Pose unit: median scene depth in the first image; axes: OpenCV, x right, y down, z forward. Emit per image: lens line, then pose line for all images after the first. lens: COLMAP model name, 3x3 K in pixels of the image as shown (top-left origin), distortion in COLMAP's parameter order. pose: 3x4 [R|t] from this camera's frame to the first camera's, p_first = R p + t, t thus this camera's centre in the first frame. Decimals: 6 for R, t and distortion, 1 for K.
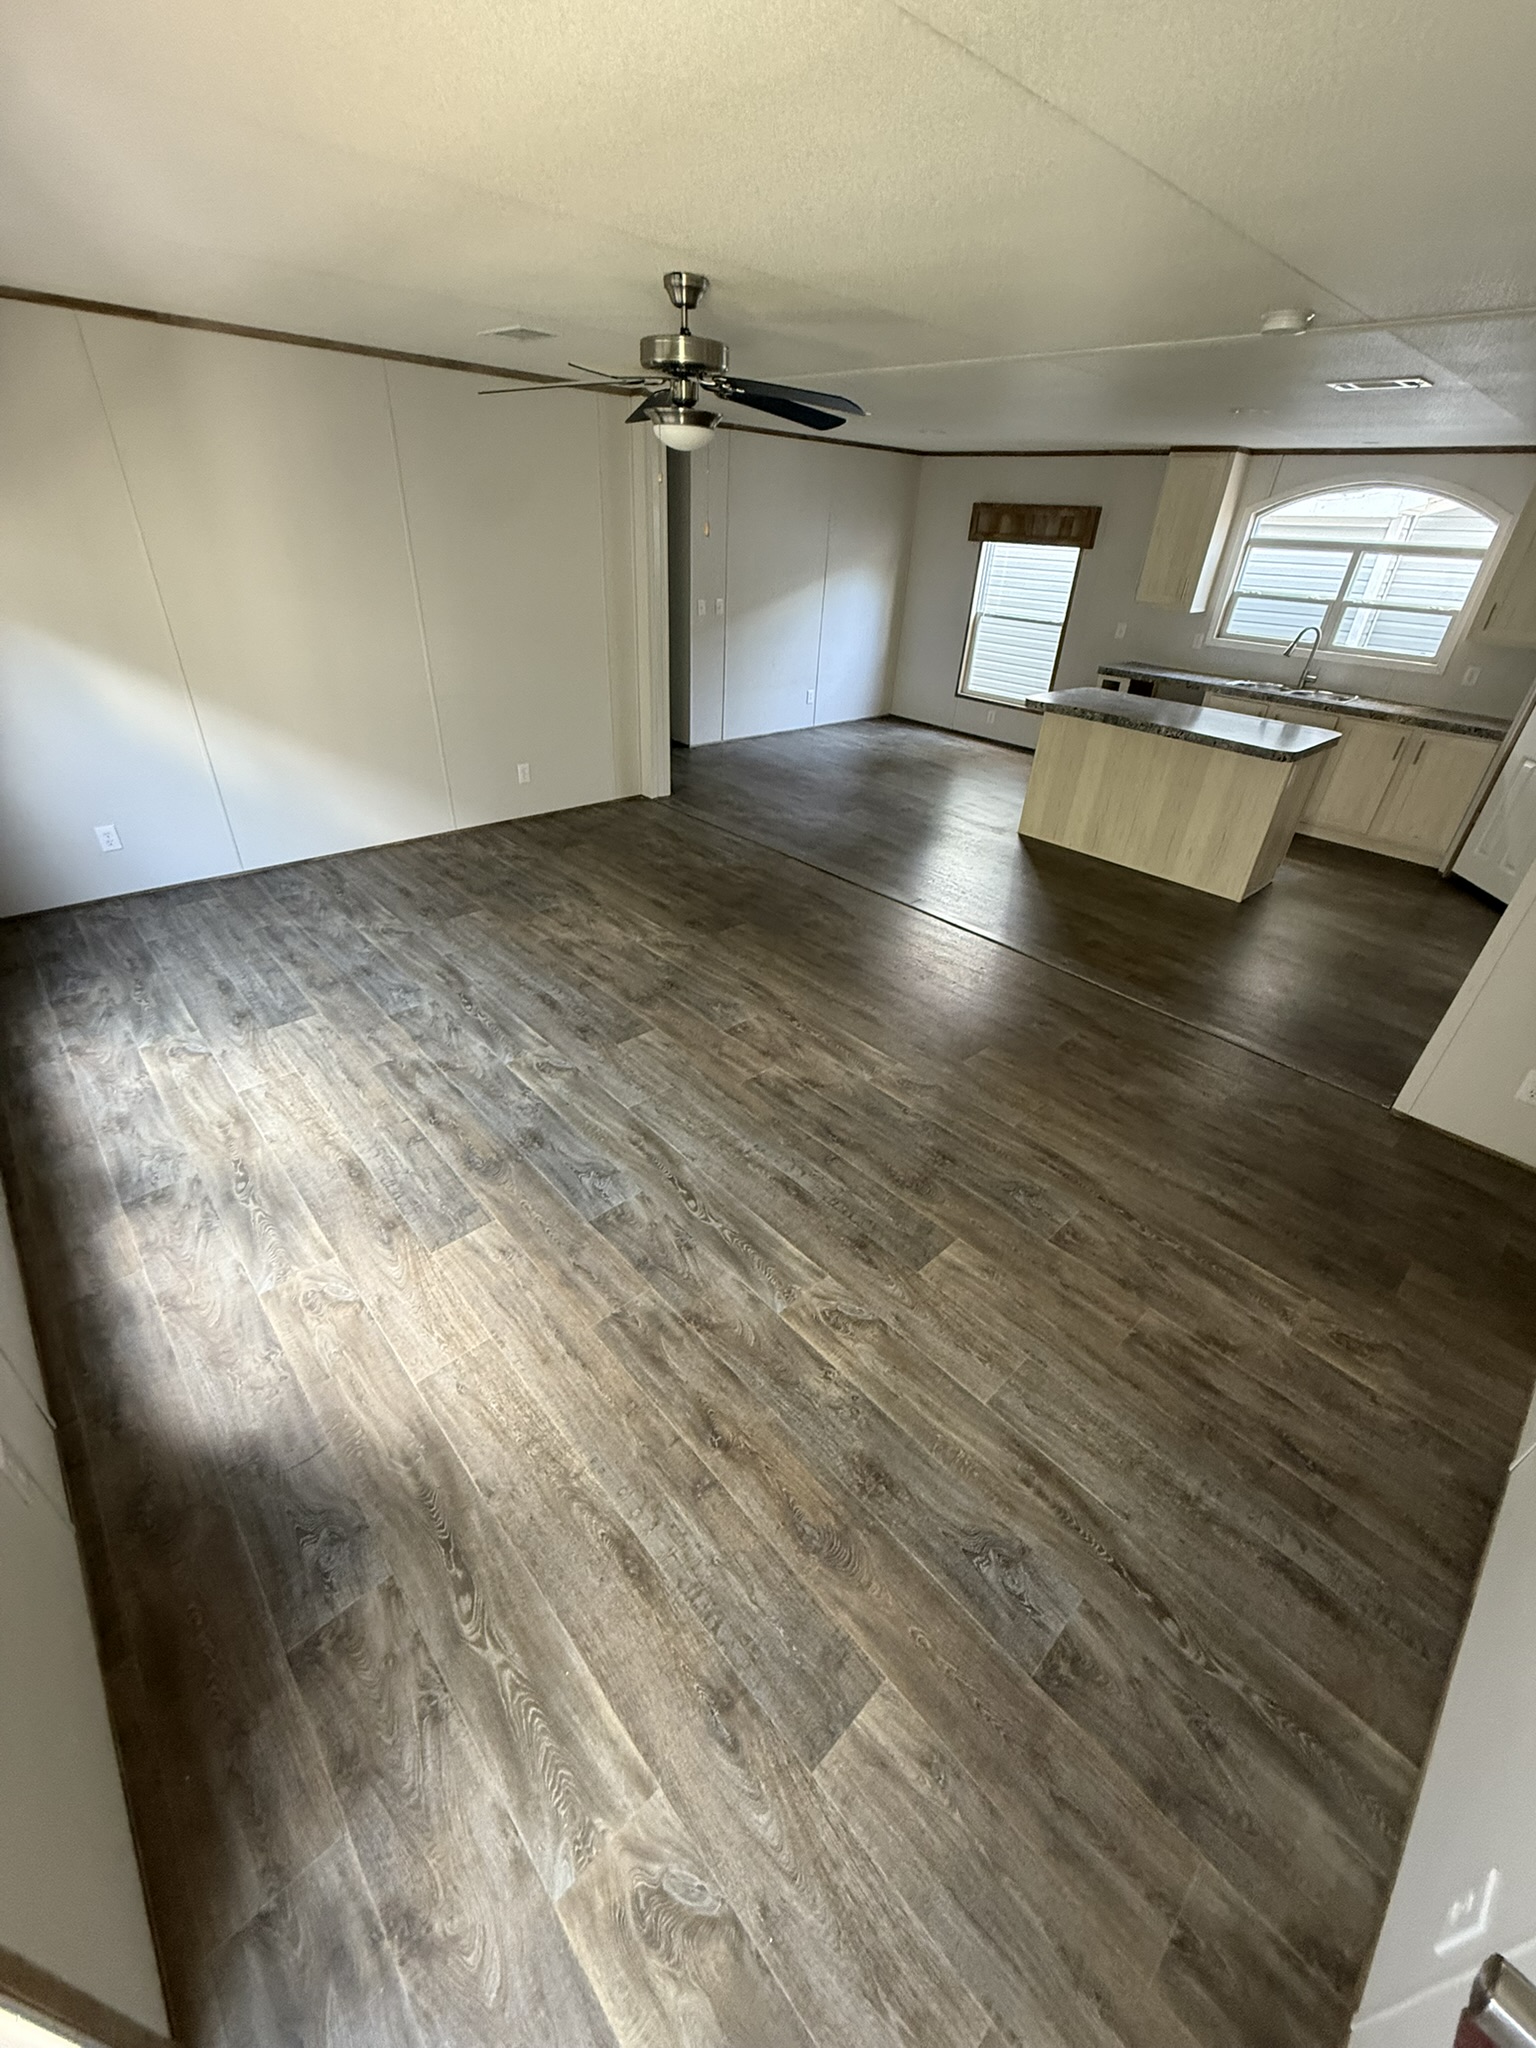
lens RADIAL K [[818.2, 0, 756.6], [0, 818.2, 1031.1], [0, 0, 1]] dist [0.000252, 0.001217]
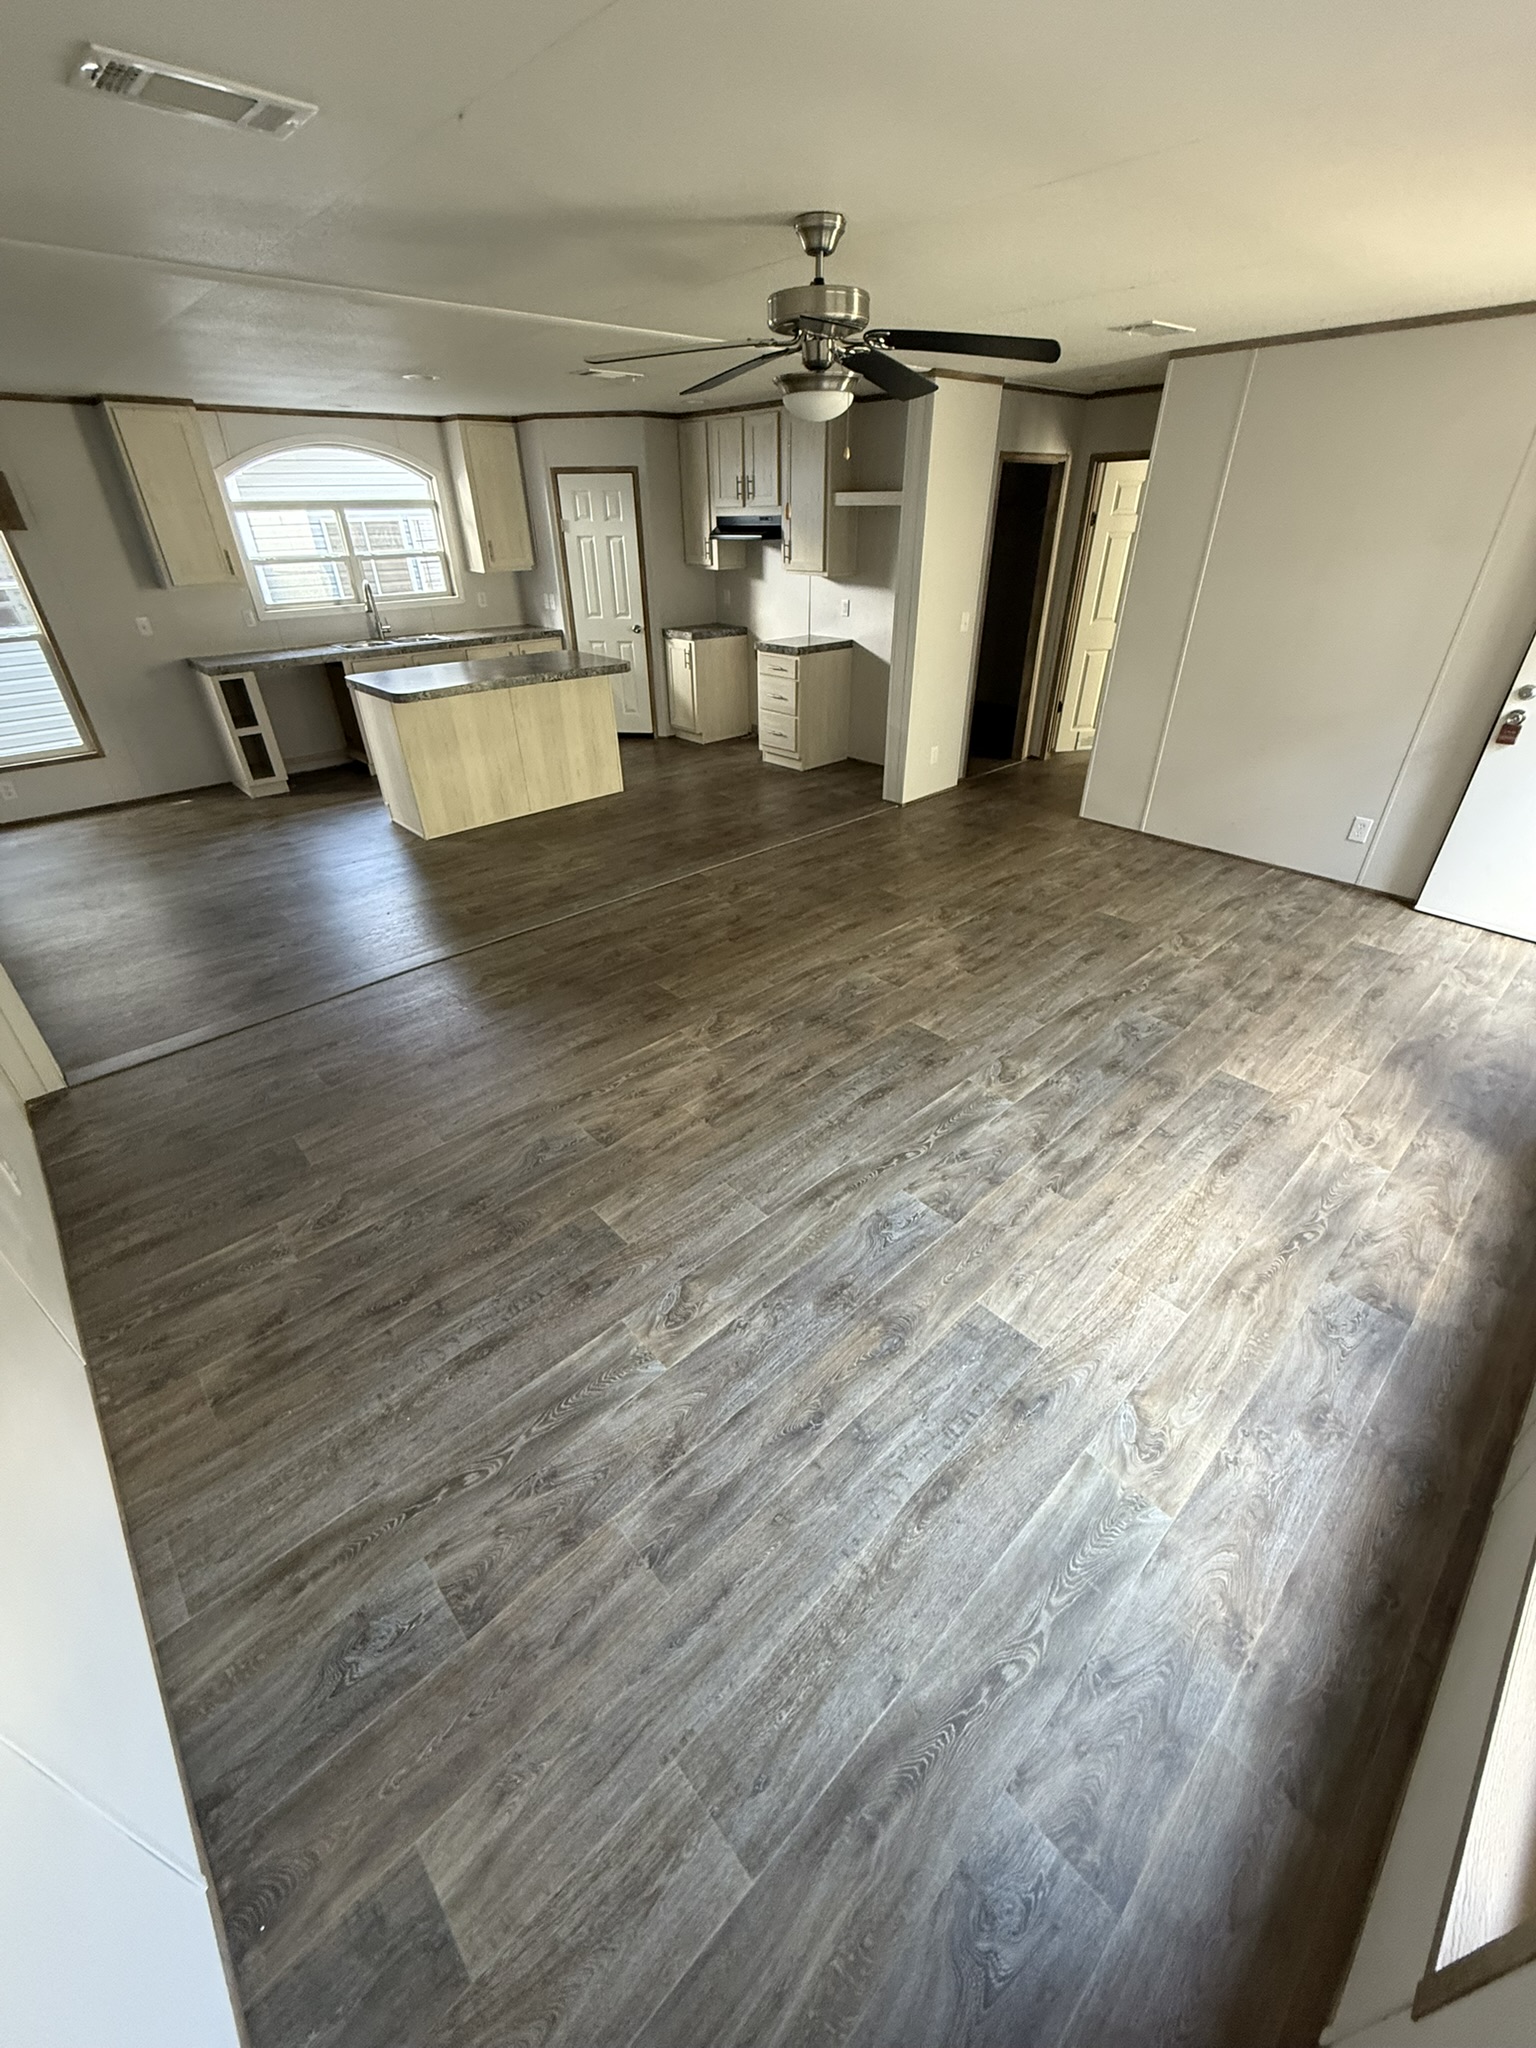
lens RADIAL K [[818.2, 0, 751.0], [0, 818.2, 1037.8], [0, 0, 1]] dist [0.000252, 0.001217]
pose [[-0.008300, -0.584096, 0.811642, -0.815089], [0.541878, 0.679537, 0.494569, -0.507745], [-0.840416, 0.443916, 0.310869, 0.741685]]
